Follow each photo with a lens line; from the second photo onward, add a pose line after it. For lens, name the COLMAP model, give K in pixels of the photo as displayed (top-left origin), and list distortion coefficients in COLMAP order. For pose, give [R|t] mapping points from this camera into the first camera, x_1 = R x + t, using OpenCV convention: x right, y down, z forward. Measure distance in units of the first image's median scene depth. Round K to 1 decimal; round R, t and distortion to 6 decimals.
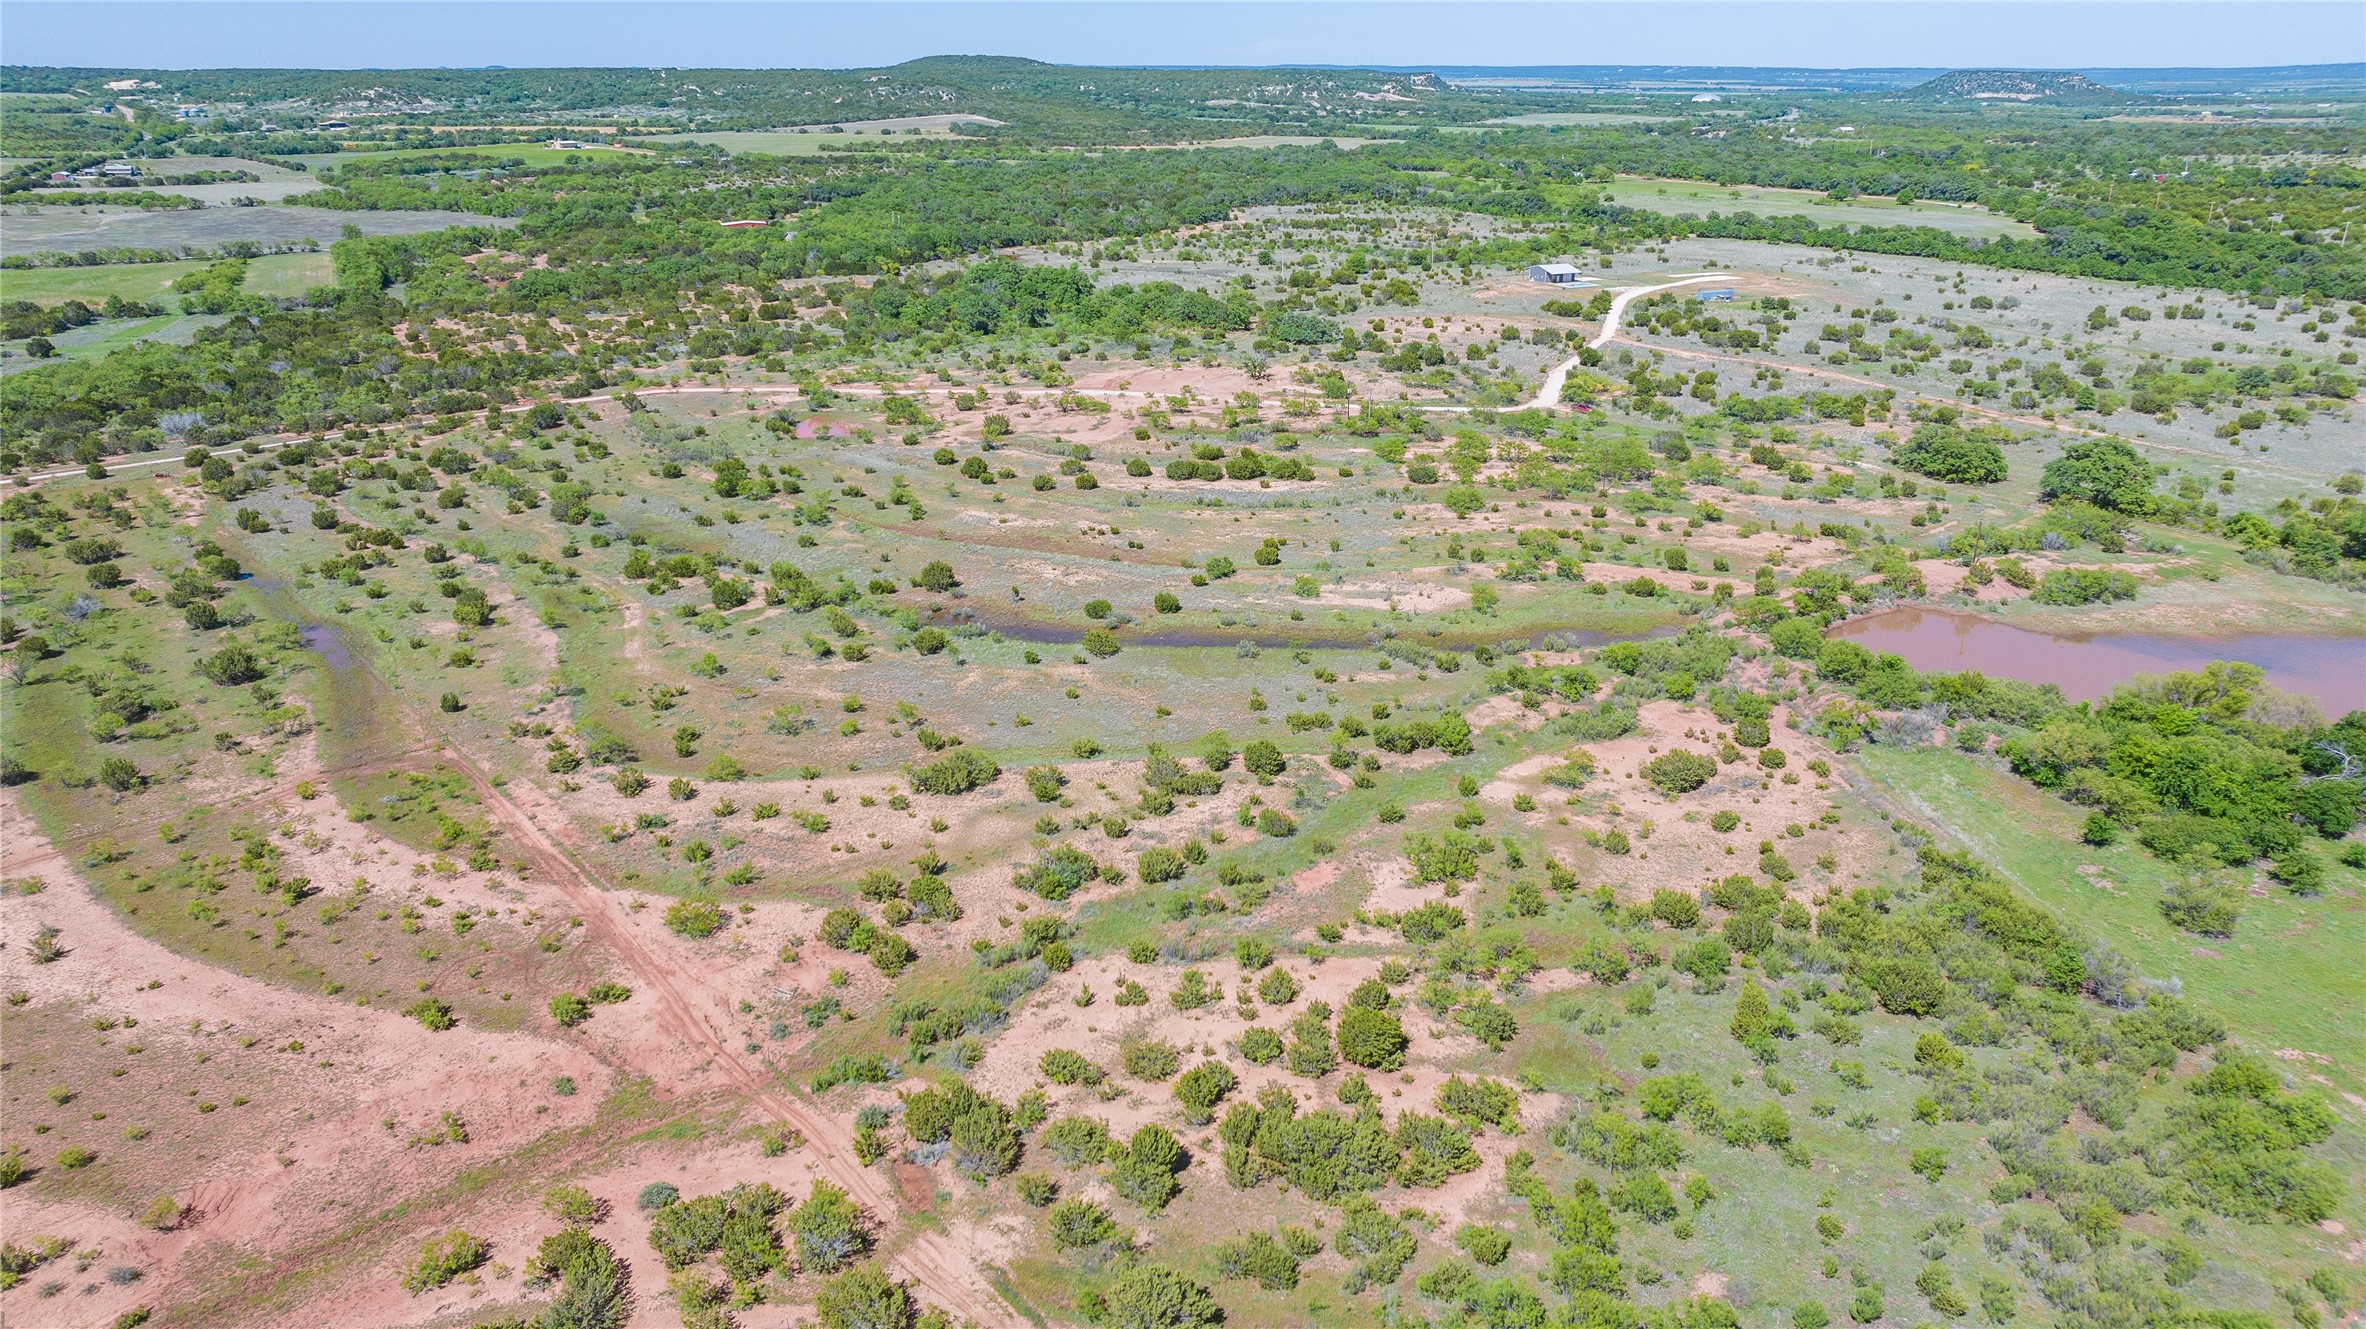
lens RADIAL K [[1664.6, 0, 1180.8], [0, 1664.6, 669.7], [0, 0, 1]] dist [-0.041672, 0.045228]
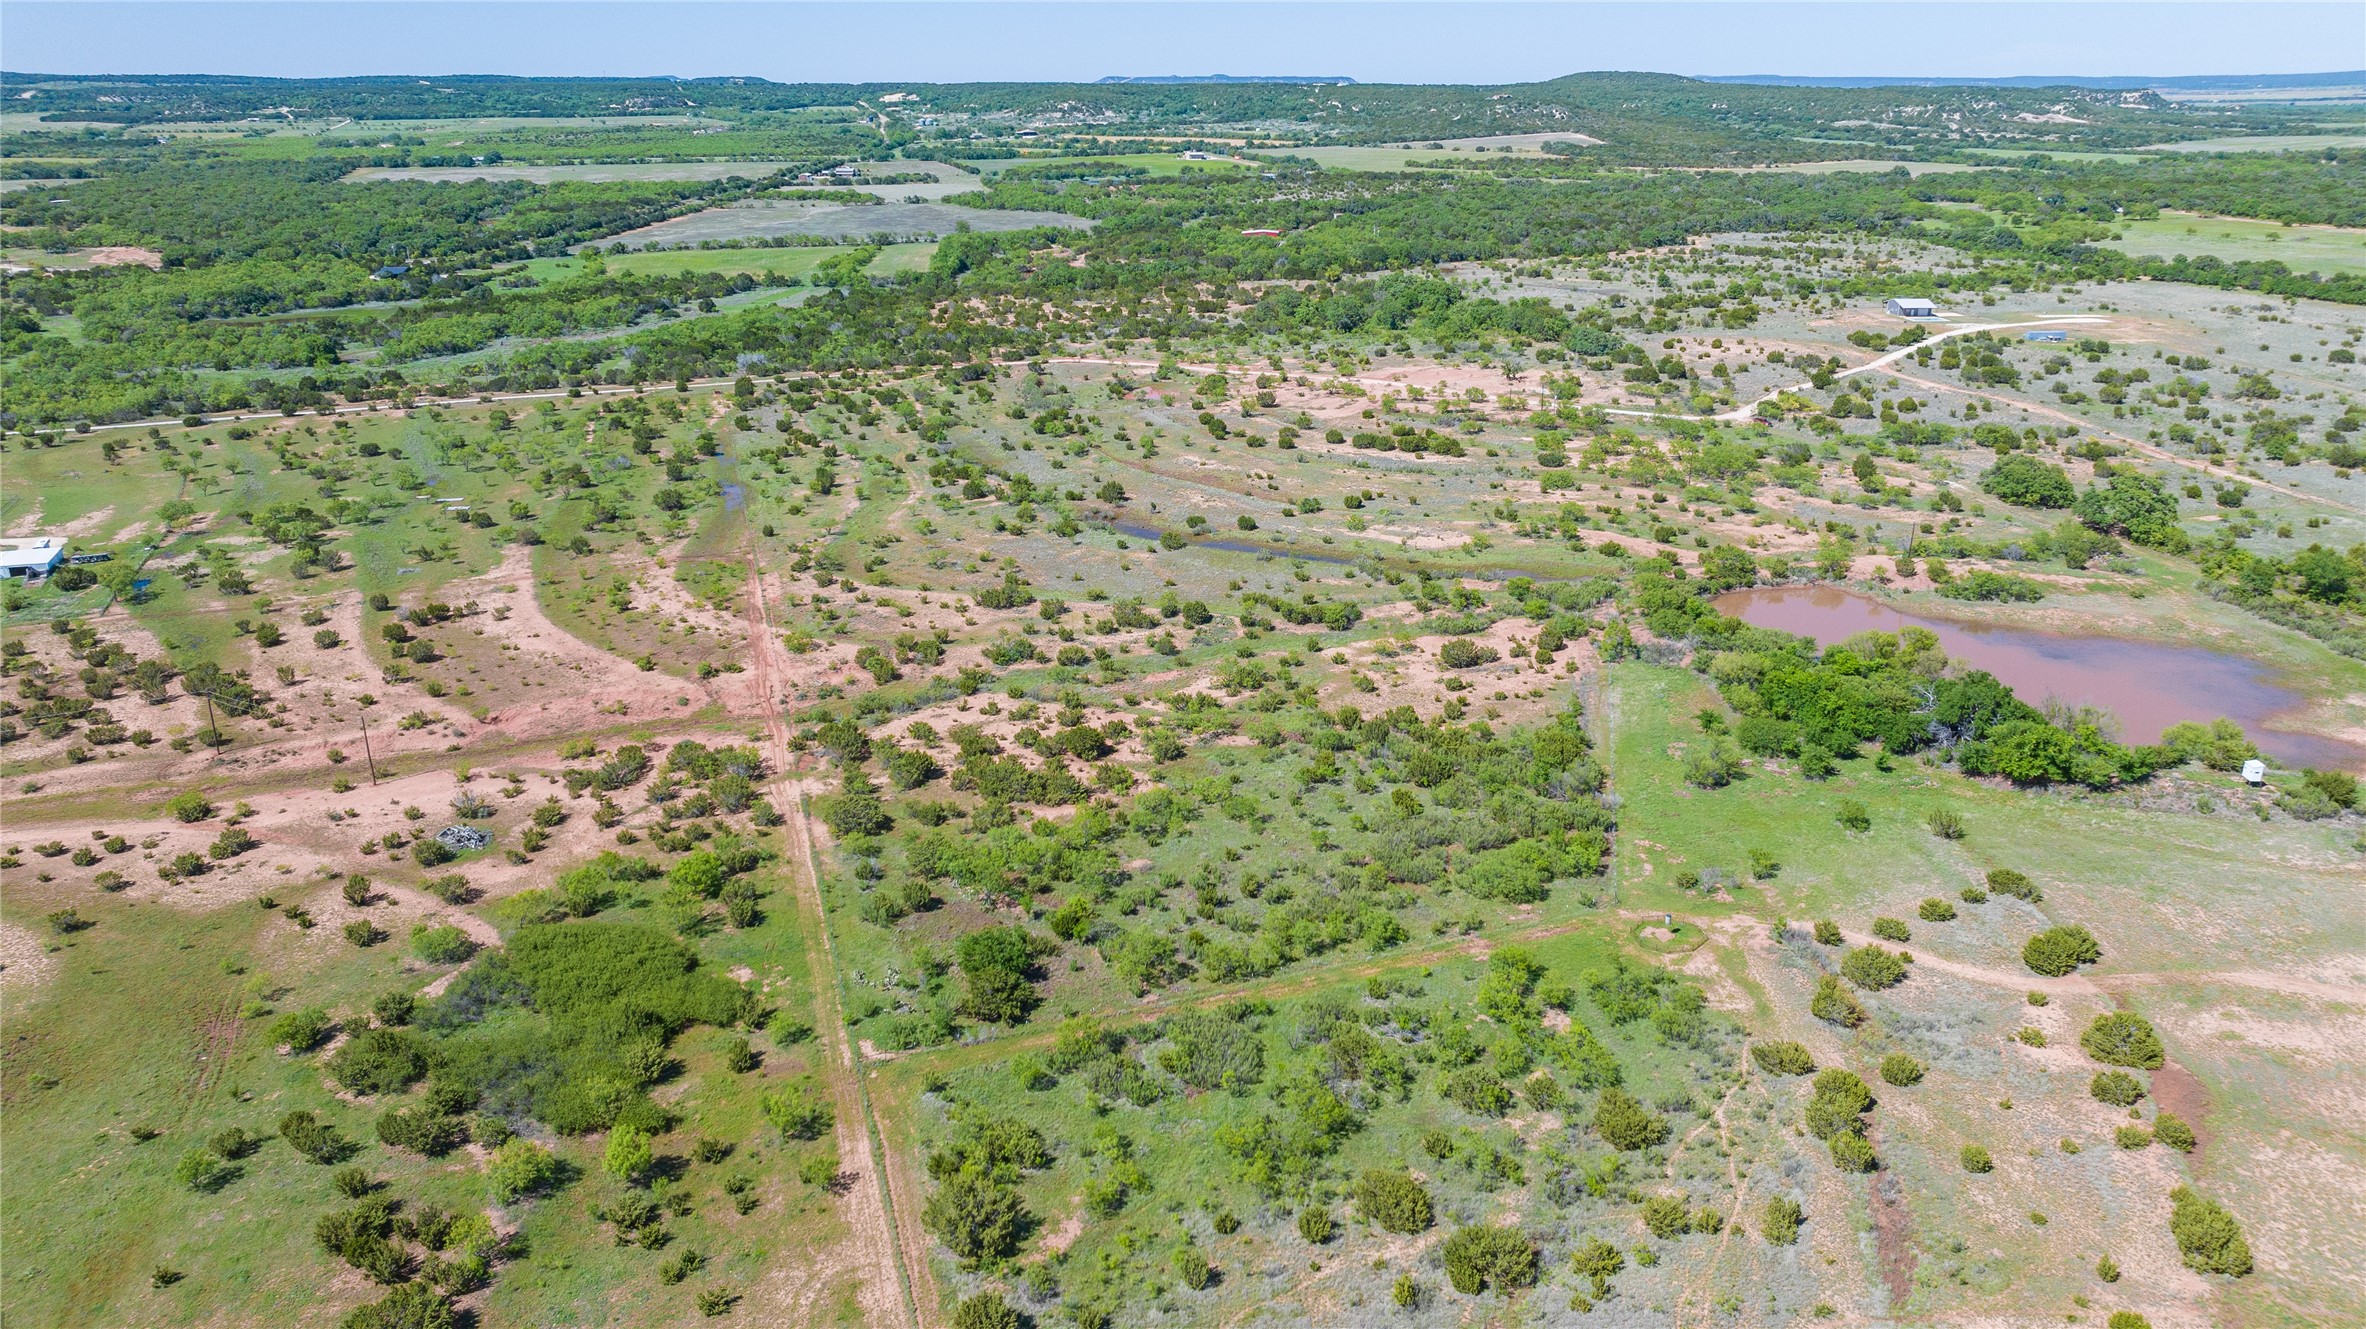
lens RADIAL K [[1664.6, 0, 1181.3], [0, 1664.6, 663.9], [0, 0, 1]] dist [-0.041672, 0.045228]
pose [[0.921410, 0.127241, -0.367168, 0.167719], [-0.130021, 0.991361, 0.017267, 0.021439], [0.366193, 0.031830, 0.929994, -0.108125]]
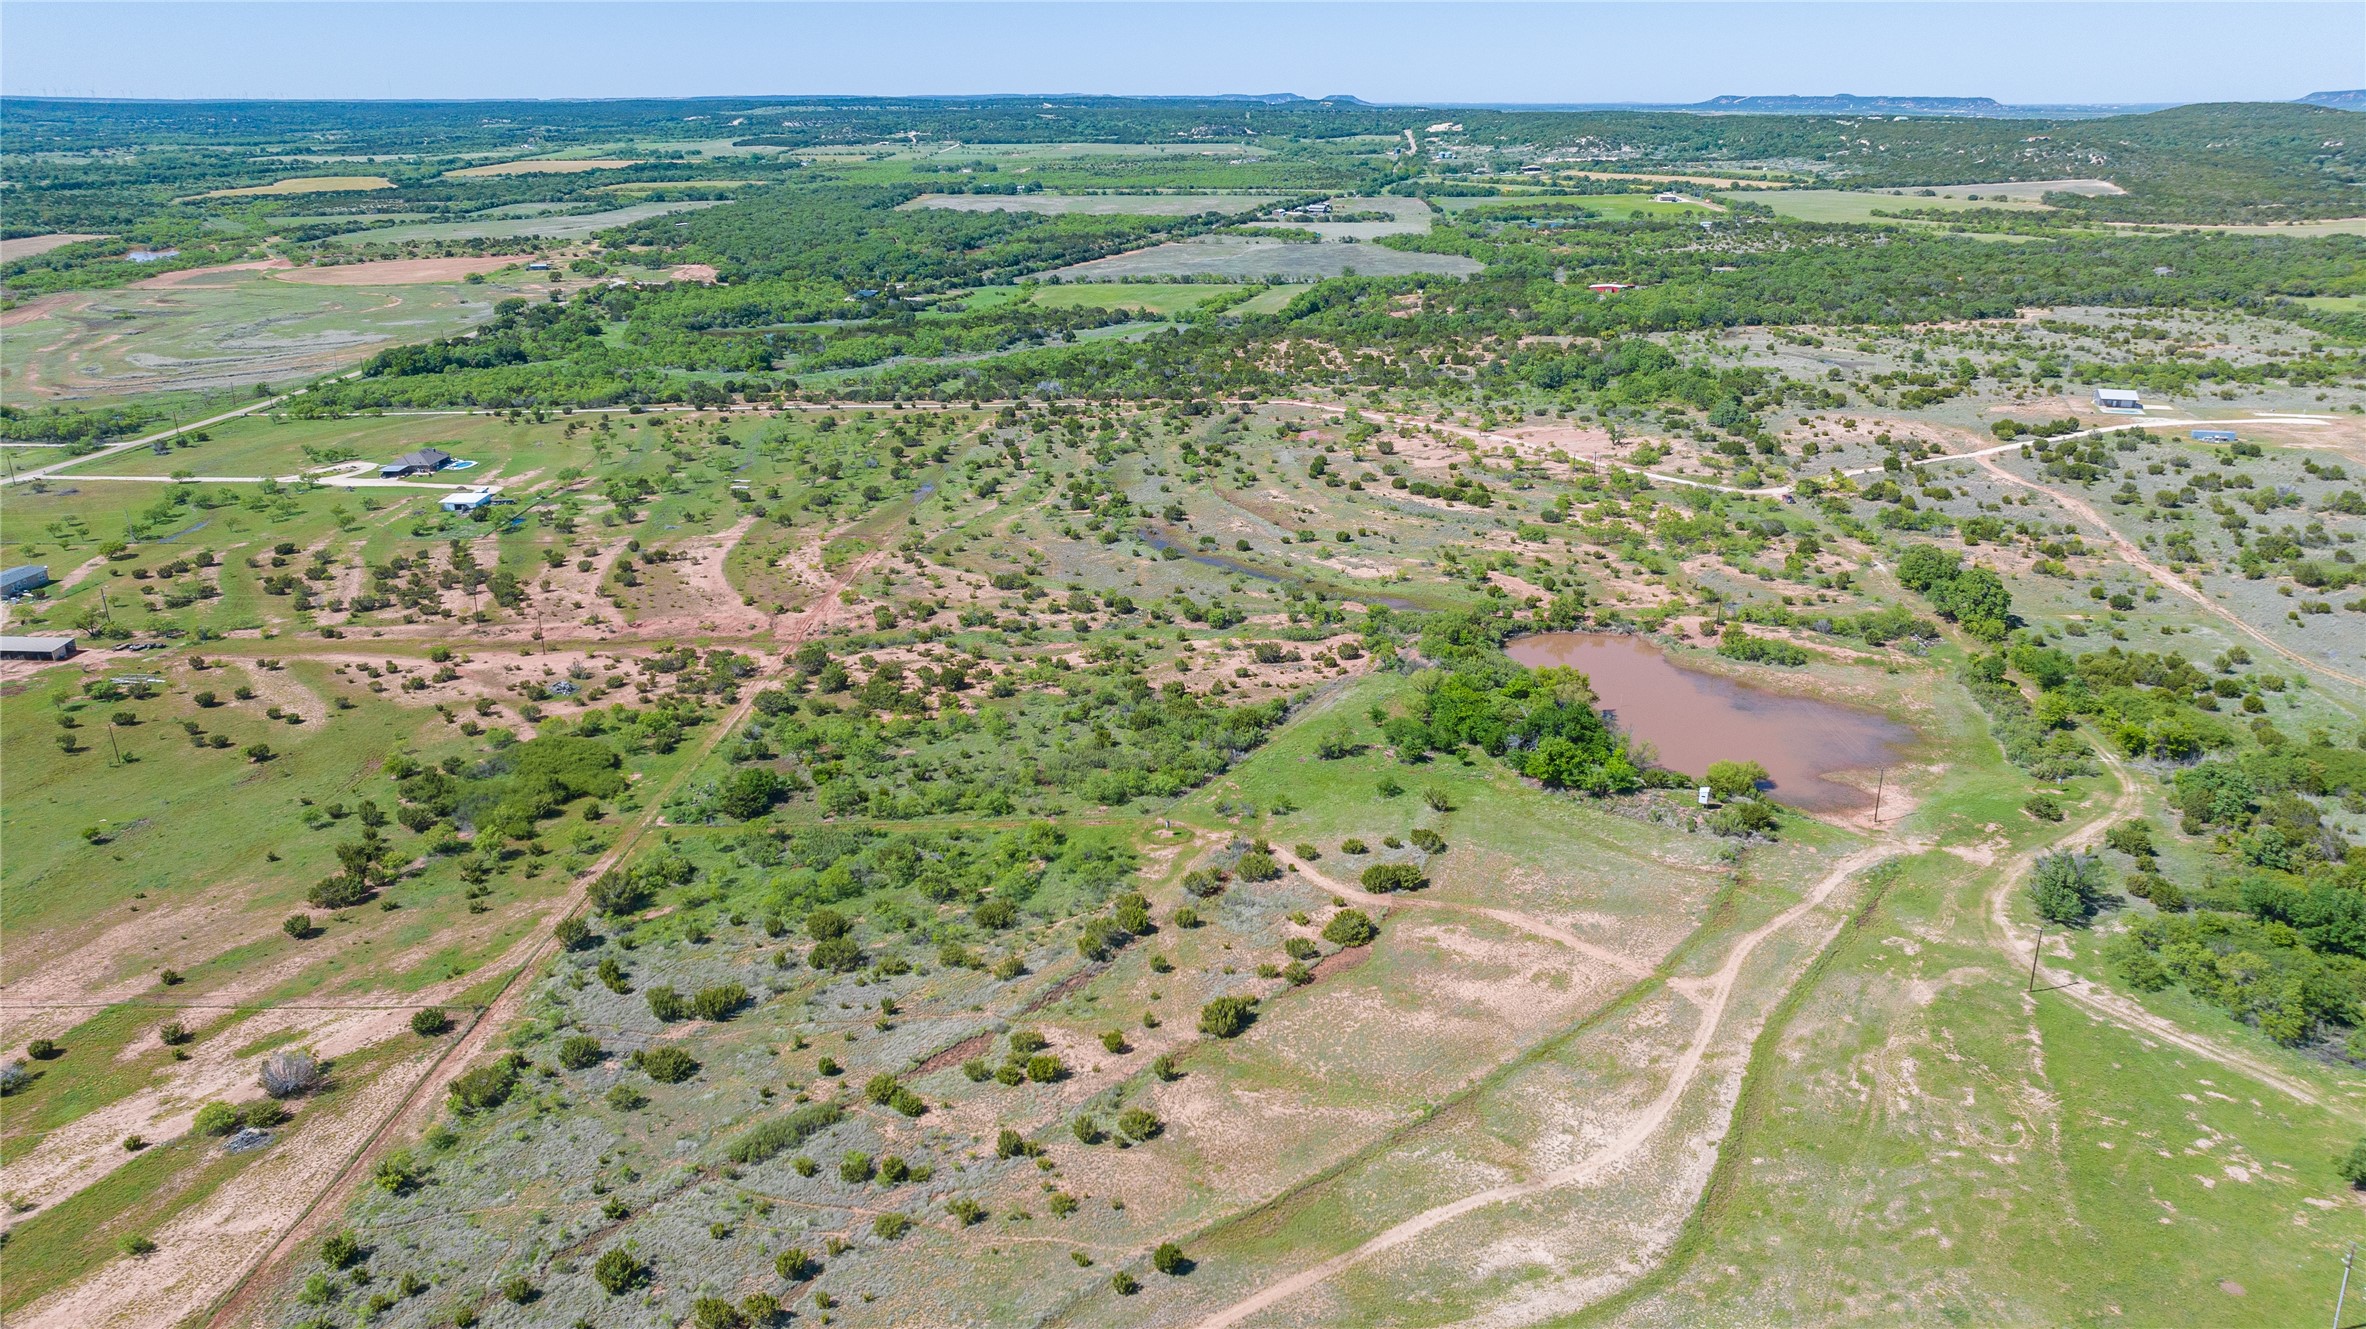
lens RADIAL K [[1664.6, 0, 1175.3], [0, 1664.6, 675.7], [0, 0, 1]] dist [-0.041672, 0.045228]
pose [[0.729993, 0.221419, -0.646594, 0.399212], [-0.227751, 0.970802, 0.075314, -0.008004], [0.644391, 0.092284, 0.759107, -0.131251]]
